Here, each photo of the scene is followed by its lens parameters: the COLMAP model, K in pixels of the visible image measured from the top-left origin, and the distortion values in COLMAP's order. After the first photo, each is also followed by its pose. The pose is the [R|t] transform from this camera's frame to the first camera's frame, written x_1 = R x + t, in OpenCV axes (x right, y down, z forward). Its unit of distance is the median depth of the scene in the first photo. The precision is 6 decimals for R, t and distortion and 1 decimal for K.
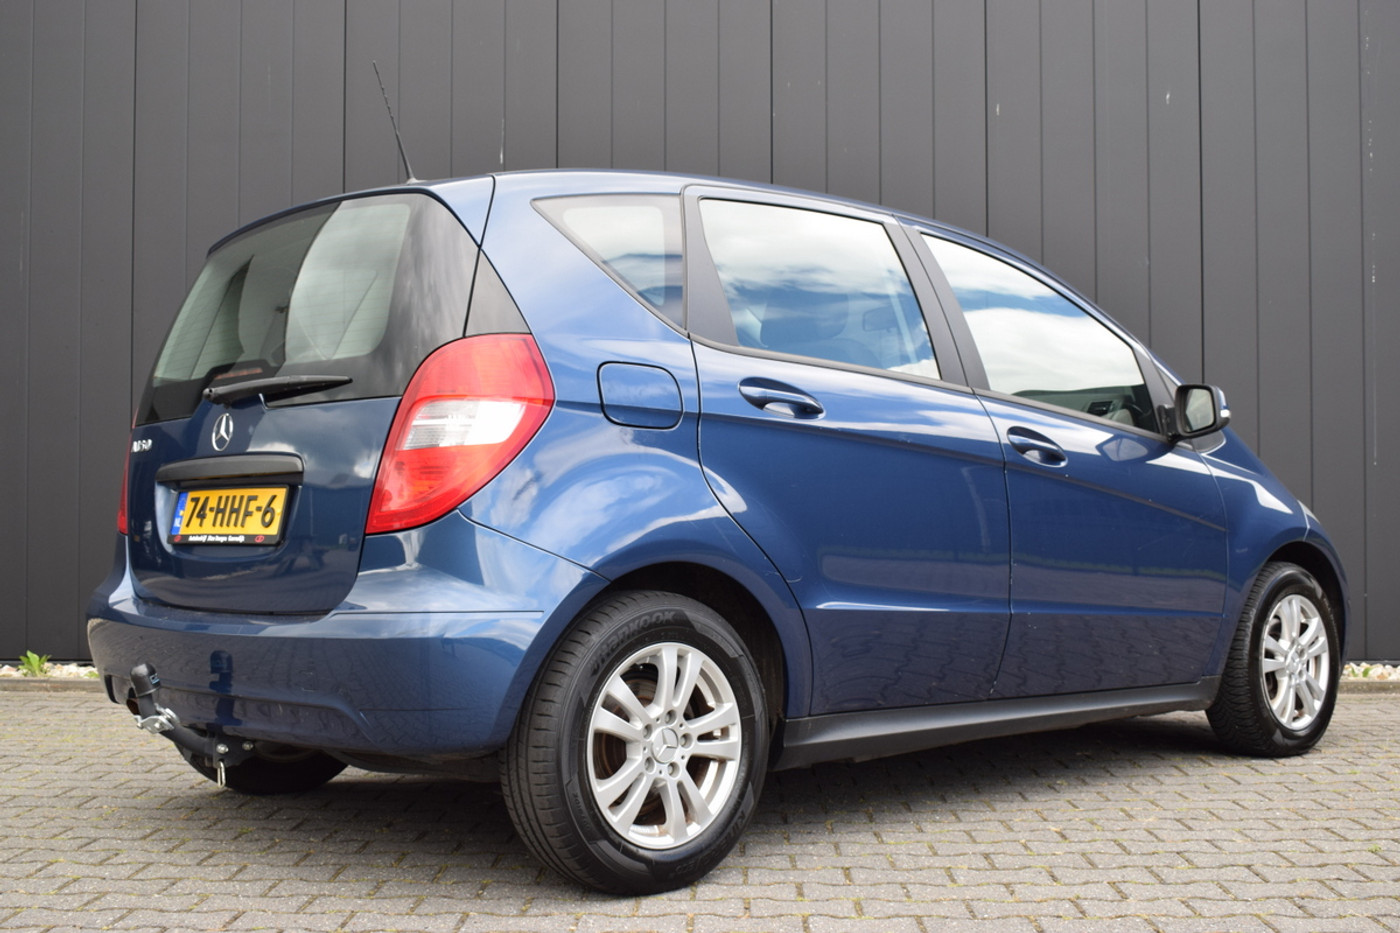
lens RADIAL K [[1690.0, 0, 700.0], [0, 1690.0, 466.5], [0, 0, 1]] dist [-0.056454, 0.016332]
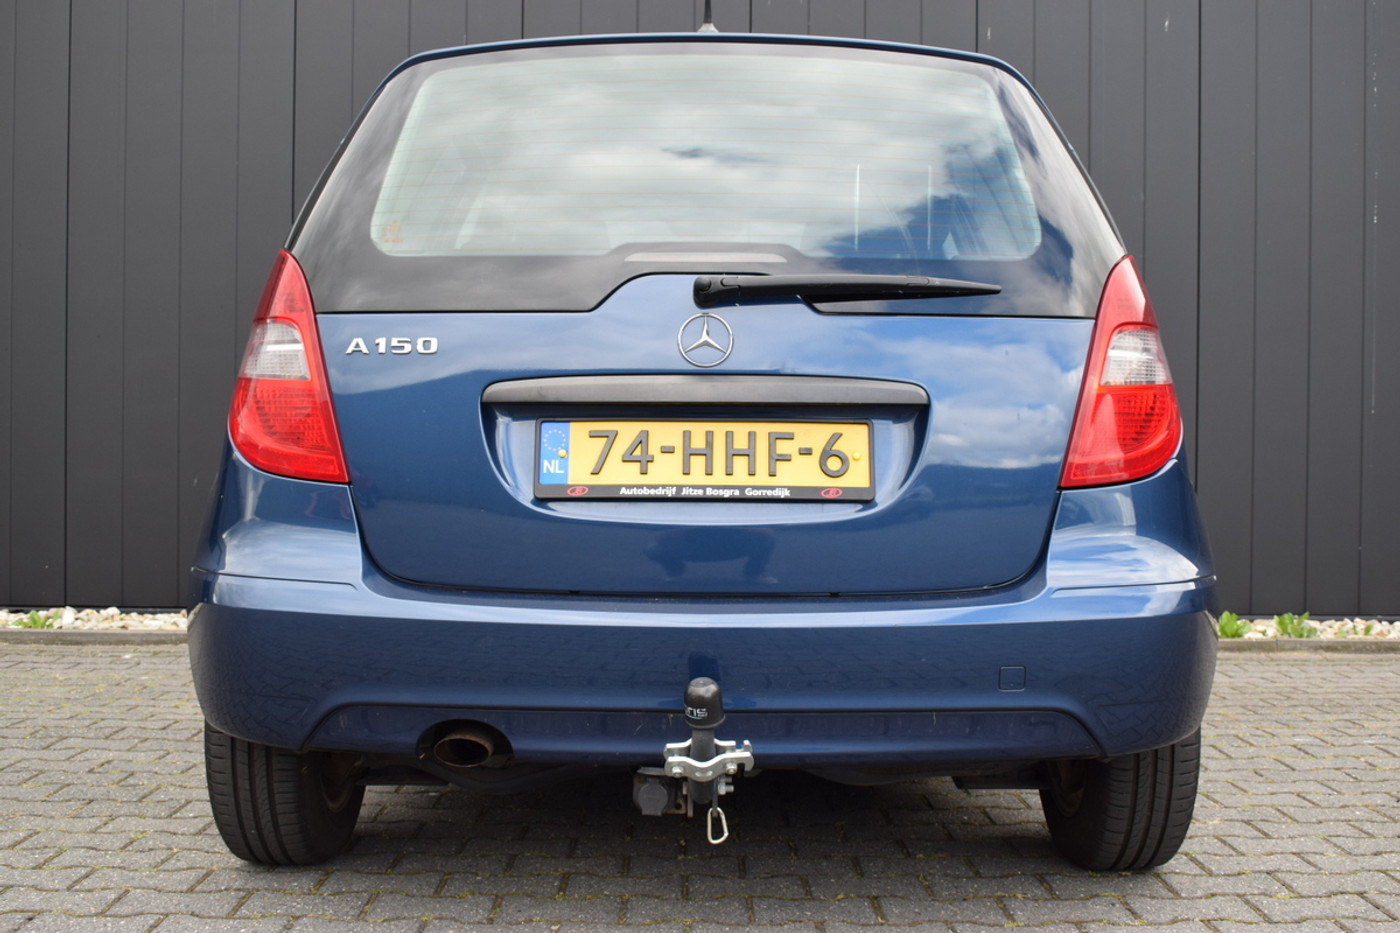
lens RADIAL K [[1558.0, 0, 700.0], [0, 1558.0, 466.5], [0, 0, 1]] dist [-0.057024, -0.002177]
pose [[0.999479, 0.009548, 0.030825, -0.020965], [-0.010610, 0.999349, 0.034483, 0.006463], [-0.030475, -0.034792, 0.998930, 0.256400]]
